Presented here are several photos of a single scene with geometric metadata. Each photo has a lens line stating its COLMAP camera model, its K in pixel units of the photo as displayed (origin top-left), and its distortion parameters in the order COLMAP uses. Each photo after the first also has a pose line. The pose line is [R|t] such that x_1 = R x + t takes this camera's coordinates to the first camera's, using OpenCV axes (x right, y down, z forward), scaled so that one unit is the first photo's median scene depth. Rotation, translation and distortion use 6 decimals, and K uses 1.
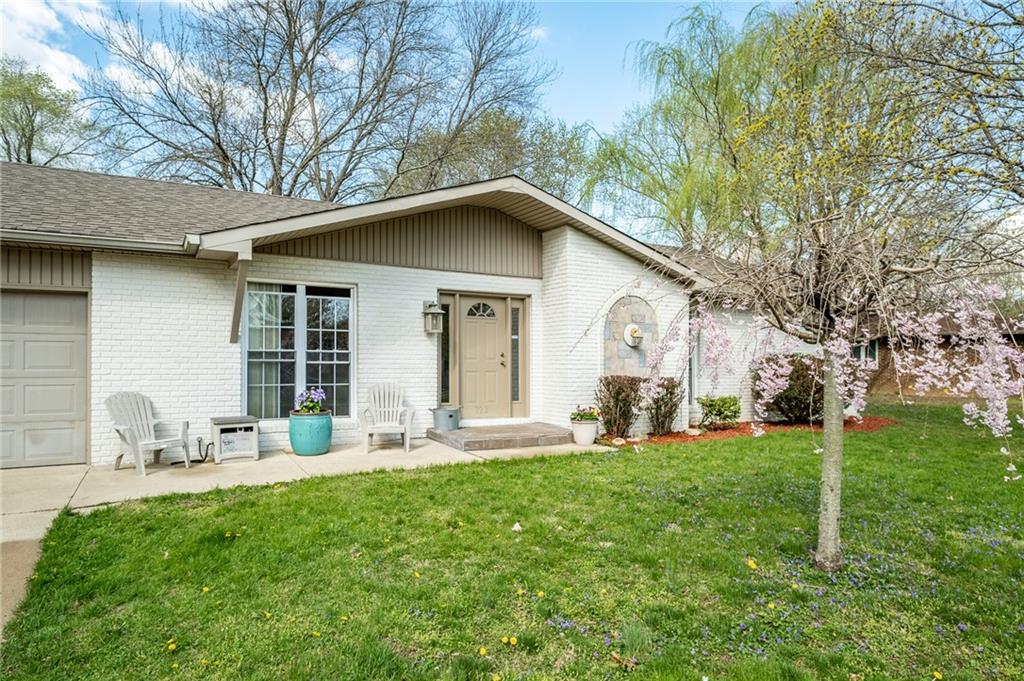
lens RADIAL K [[604.7, 0, 513.2], [0, 604.7, 378.6], [0, 0, 1]] dist [-0.005762, -0.001082]
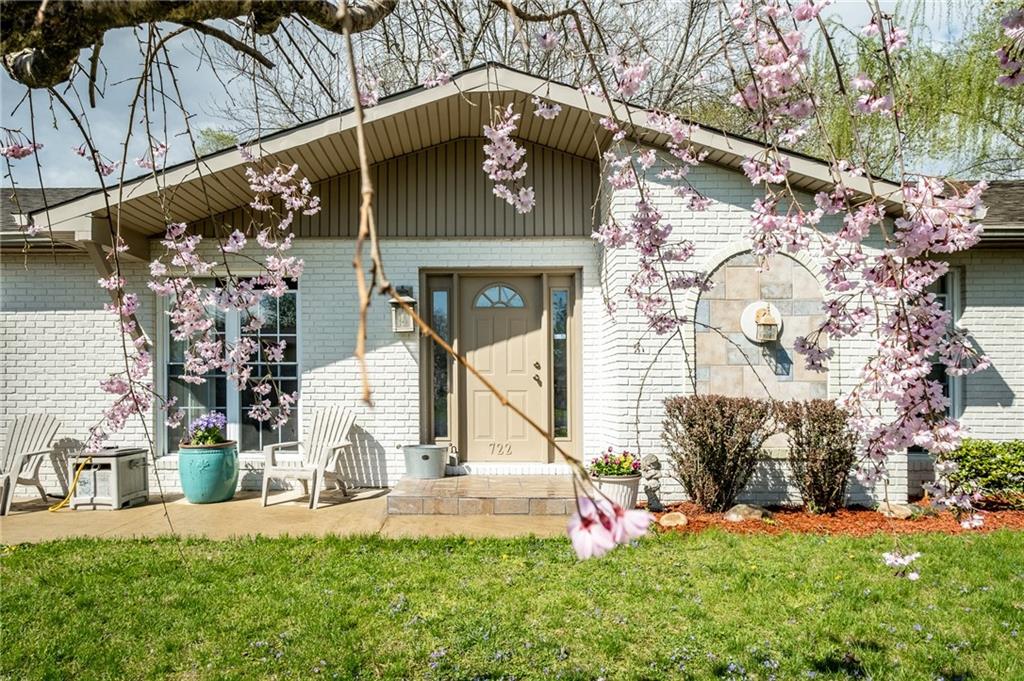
lens RADIAL K [[656.2, 0, 482.7], [0, 656.2, 388.3], [0, 0, 1]] dist [0.002413, 0.000634]
pose [[0.863402, -0.011130, -0.504394, 0.321702], [-0.007785, 0.999344, -0.035379, 0.011606], [0.504456, 0.034473, 0.862749, 0.427030]]
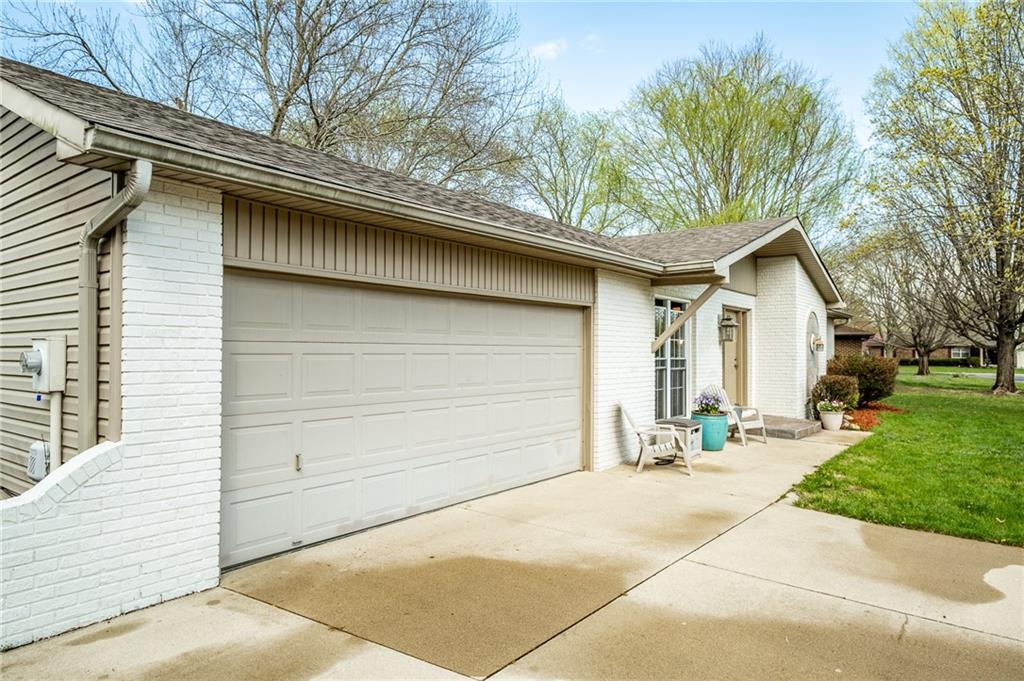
lens RADIAL K [[615.2, 0, 512.0], [0, 615.2, 340.5], [0, 0, 1]] dist [0.004280, 0.001320]
pose [[0.929150, 0.001609, 0.369699, -0.997880], [0.017958, 0.998614, -0.049478, -0.027010], [-0.369266, 0.052611, 0.927833, 0.043761]]
